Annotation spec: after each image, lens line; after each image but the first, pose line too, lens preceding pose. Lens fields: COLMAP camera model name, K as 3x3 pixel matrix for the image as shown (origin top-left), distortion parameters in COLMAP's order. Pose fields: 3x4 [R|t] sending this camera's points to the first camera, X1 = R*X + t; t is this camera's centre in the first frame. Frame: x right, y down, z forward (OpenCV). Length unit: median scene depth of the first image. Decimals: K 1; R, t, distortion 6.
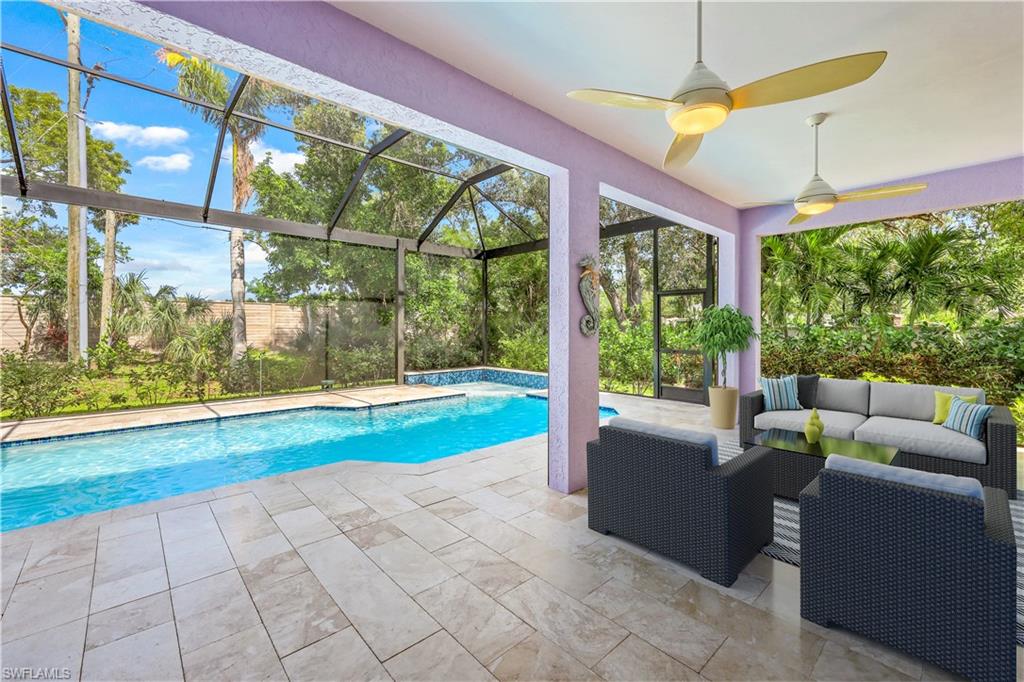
lens RADIAL K [[422.7, 0, 512.1], [0, 422.7, 341.2], [0, 0, 1]] dist [0.002950, 0.000228]
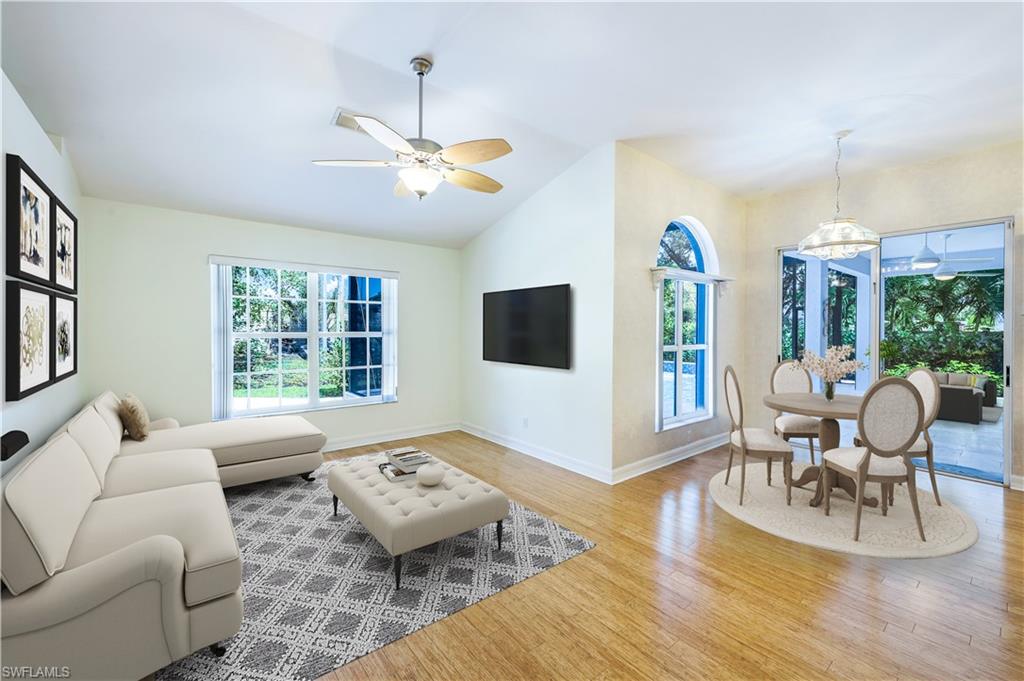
lens RADIAL K [[420.4, 0, 516.1], [0, 420.4, 329.8], [0, 0, 1]] dist [-0.003265, -0.000126]
pose [[0.998171, 0.003520, -0.060359, -0.449860], [-0.005454, 0.999476, -0.031907, 0.011828], [0.060215, 0.032178, 0.997667, -0.426024]]
